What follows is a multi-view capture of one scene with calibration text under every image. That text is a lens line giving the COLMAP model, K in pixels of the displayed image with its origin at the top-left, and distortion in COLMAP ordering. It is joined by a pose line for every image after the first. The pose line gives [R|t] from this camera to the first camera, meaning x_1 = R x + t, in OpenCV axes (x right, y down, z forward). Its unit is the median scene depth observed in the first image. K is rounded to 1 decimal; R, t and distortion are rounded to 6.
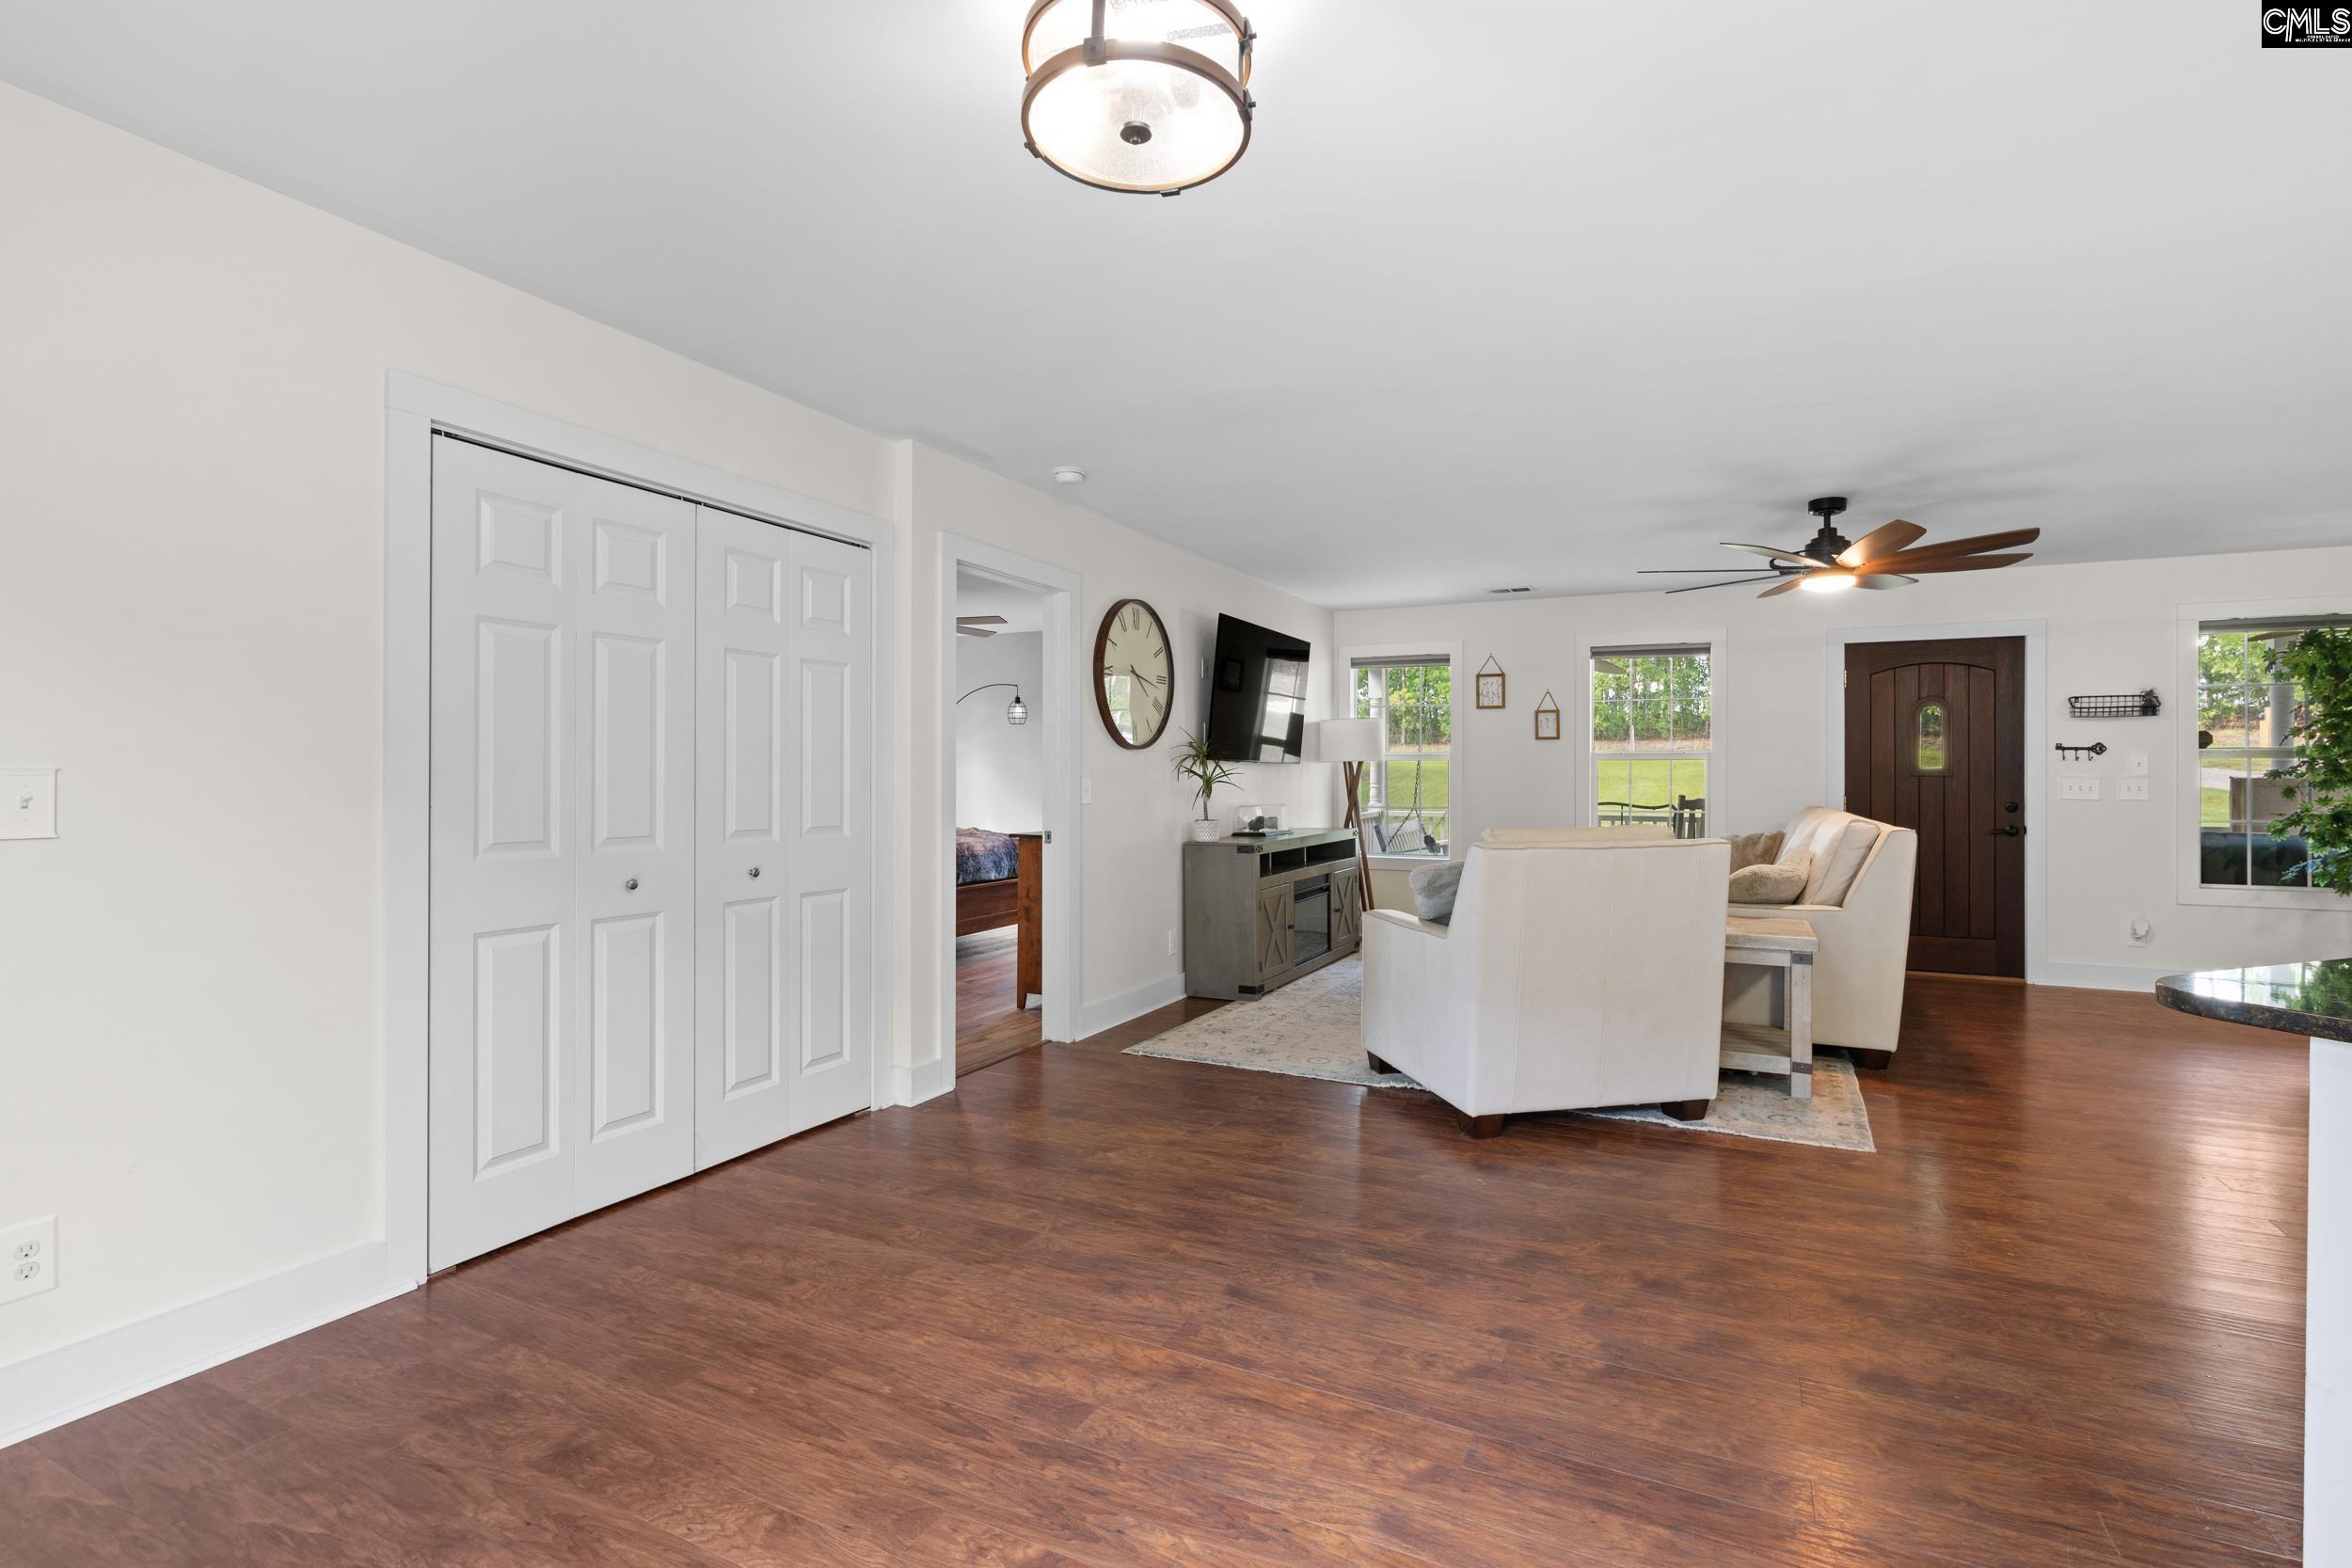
lens RADIAL K [[1072.5, 0, 1172.6], [0, 1072.5, 775.2], [0, 0, 1]] dist [-0.003137, 0.000167]
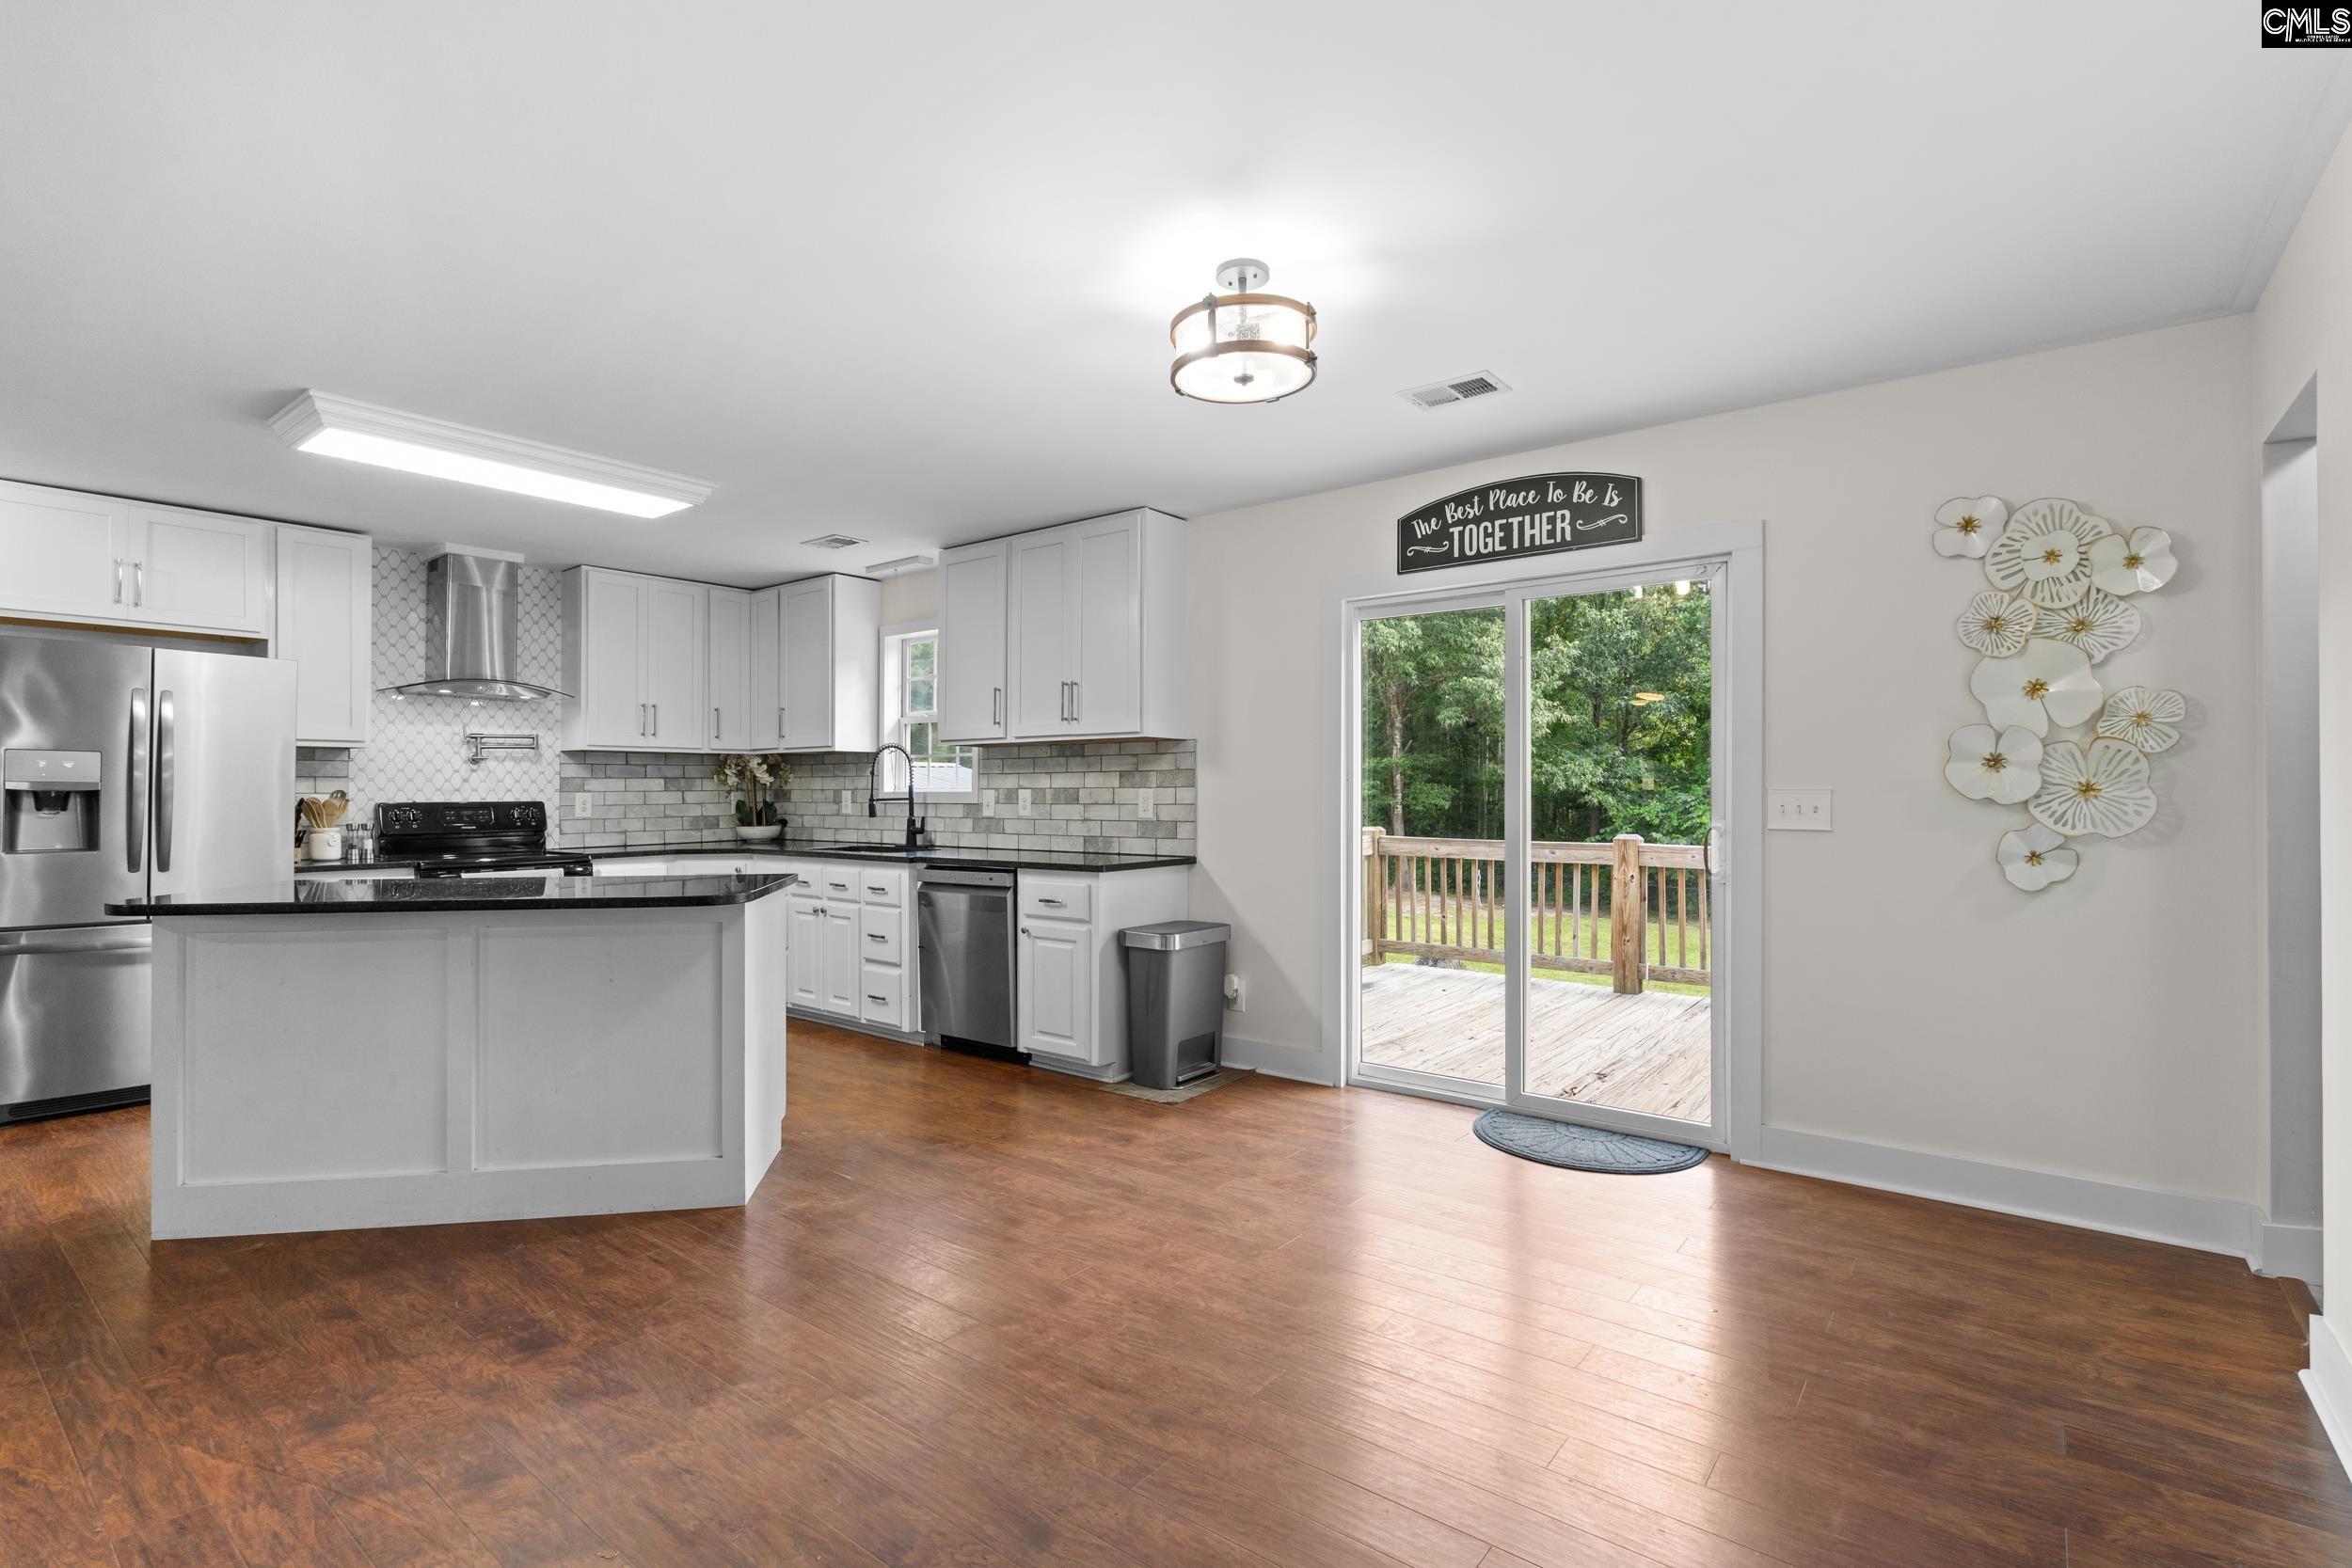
lens RADIAL K [[1072.5, 0, 1187.5], [0, 1072.5, 792.2], [0, 0, 1]] dist [-0.003137, 0.000167]
pose [[-0.982499, -0.004454, 0.186212, -0.179187], [-0.006081, 0.999948, -0.008167, 0.010708], [-0.186166, -0.009156, -0.982476, 1.851887]]
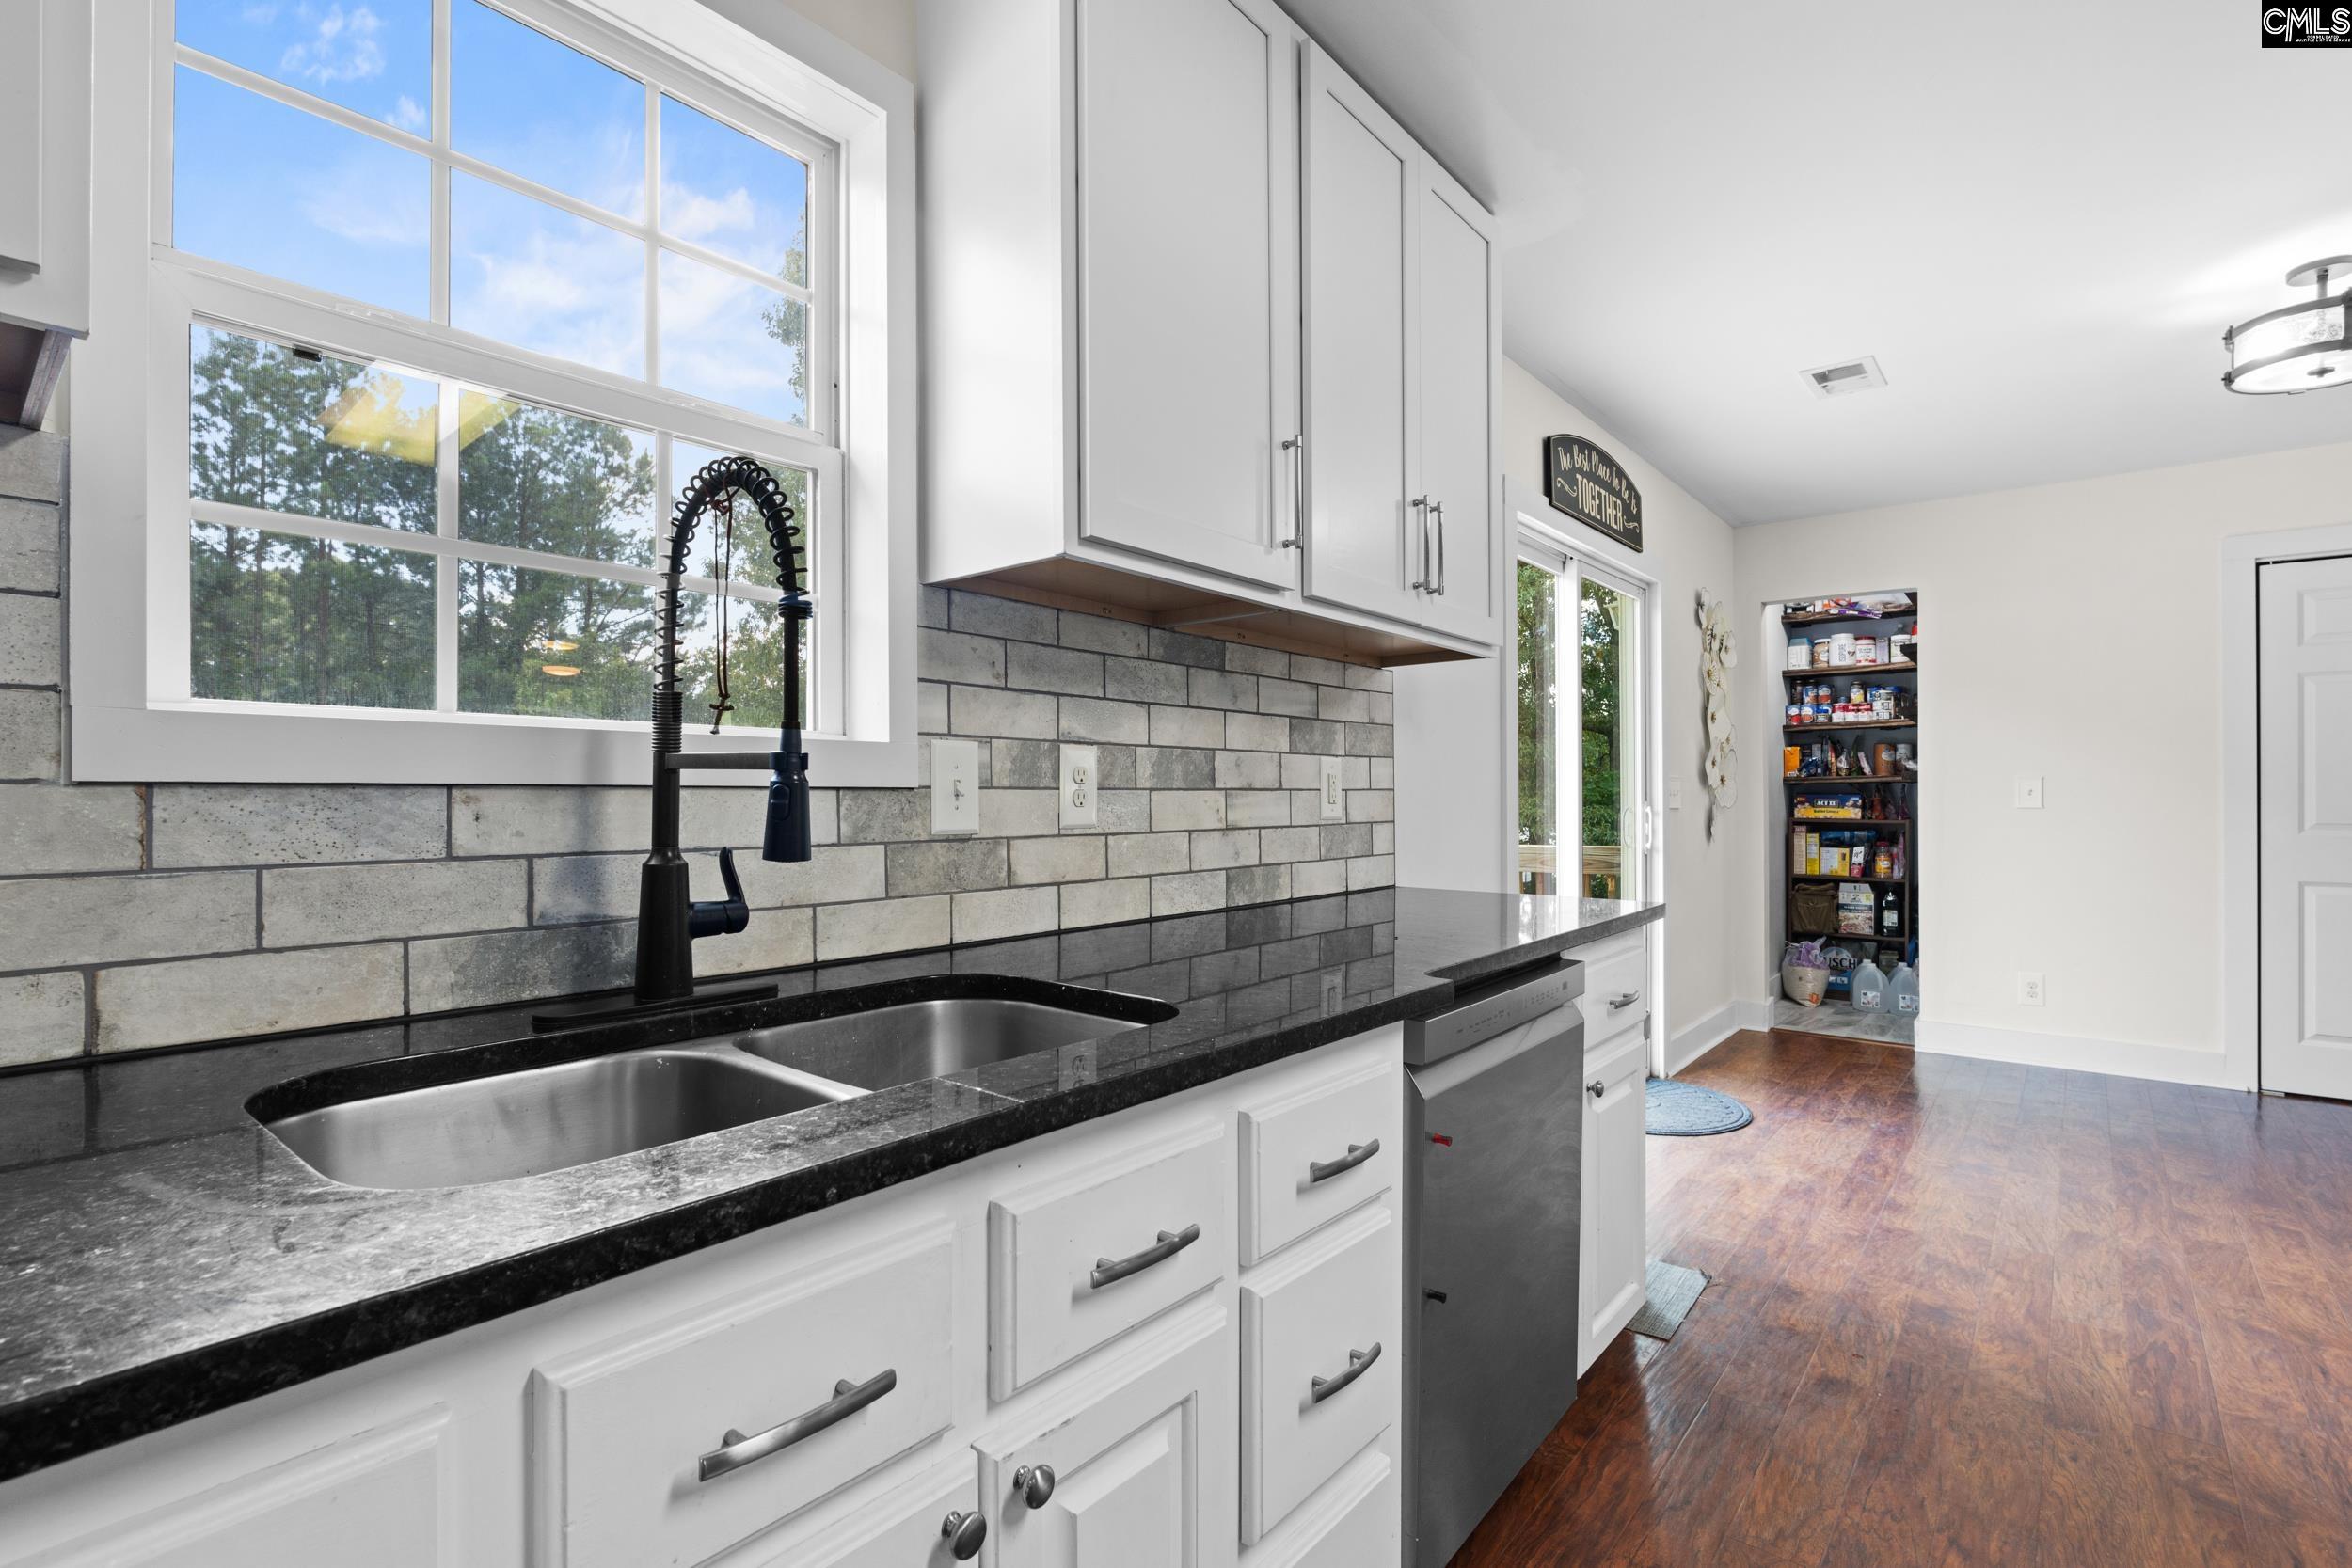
lens RADIAL K [[1072.5, 0, 1187.7], [0, 1072.5, 796.5], [0, 0, 1]] dist [-0.003137, 0.000167]
pose [[-0.226868, -0.004946, -0.973913, 1.407055], [0.006844, 0.999954, -0.006673, 0.031372], [0.973902, -0.008180, -0.226824, -0.226796]]
